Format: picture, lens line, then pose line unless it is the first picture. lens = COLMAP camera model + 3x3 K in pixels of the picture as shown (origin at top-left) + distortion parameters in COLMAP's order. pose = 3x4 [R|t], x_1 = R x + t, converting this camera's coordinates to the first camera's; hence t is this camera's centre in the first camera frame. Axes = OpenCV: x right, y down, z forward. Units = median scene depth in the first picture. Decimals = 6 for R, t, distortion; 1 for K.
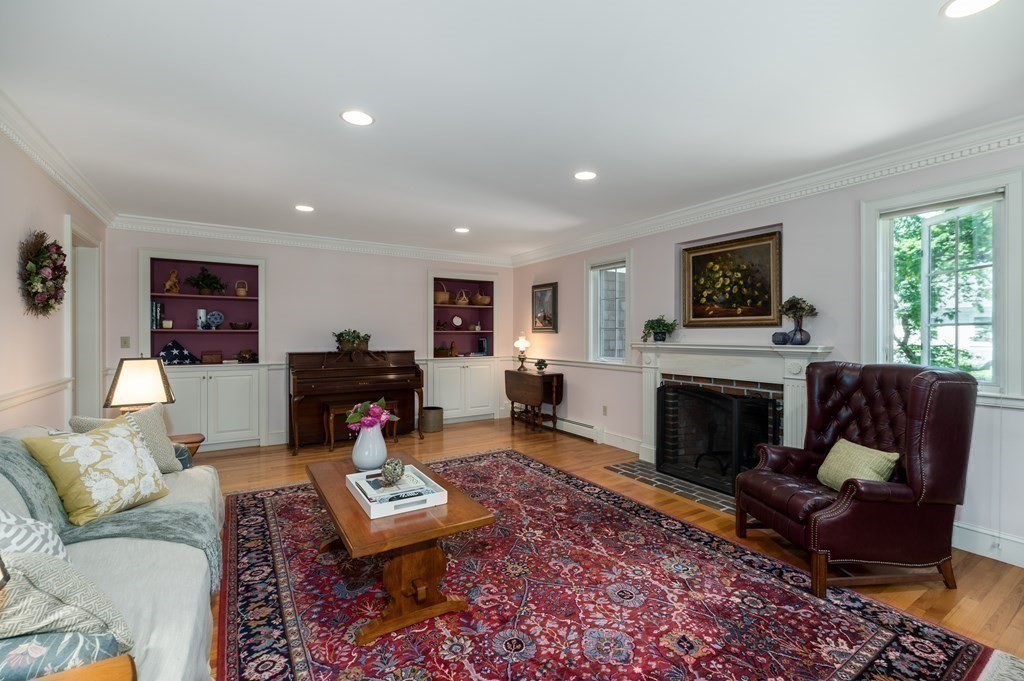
lens RADIAL K [[454.2, 0, 520.1], [0, 454.2, 336.9], [0, 0, 1]] dist [0.000936, -0.000967]
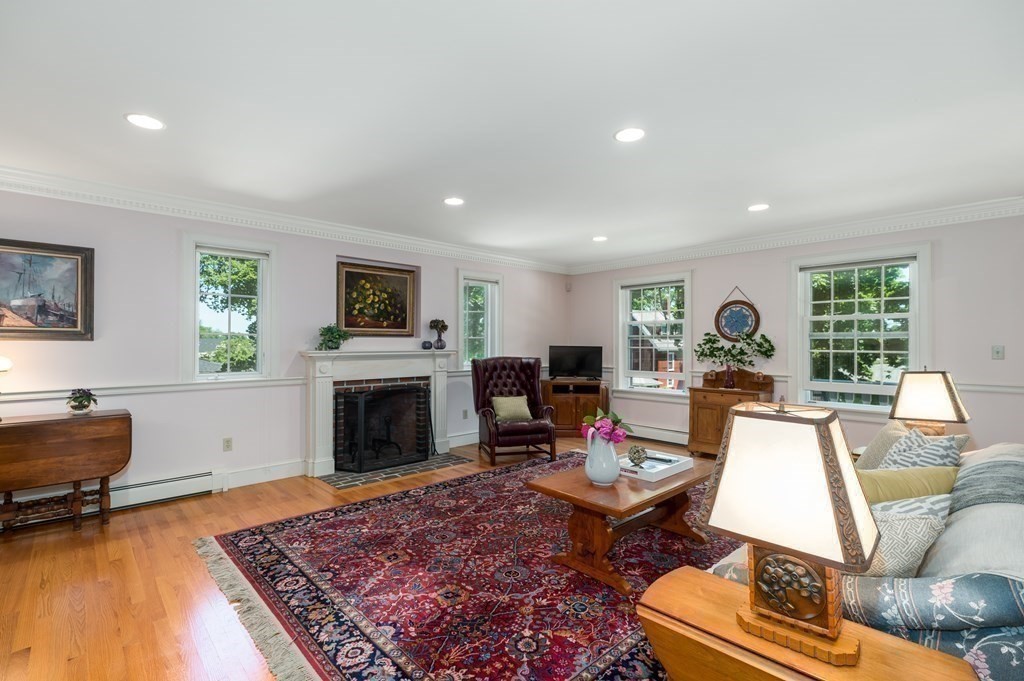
lens RADIAL K [[454.2, 0, 495.0], [0, 454.2, 340.9], [0, 0, 1]] dist [0.000936, -0.000967]
pose [[-0.161332, -0.000795, 0.986900, -0.806535], [0.002064, 0.999997, 0.001143, -0.010721], [-0.986898, 0.002221, -0.161330, 0.888841]]
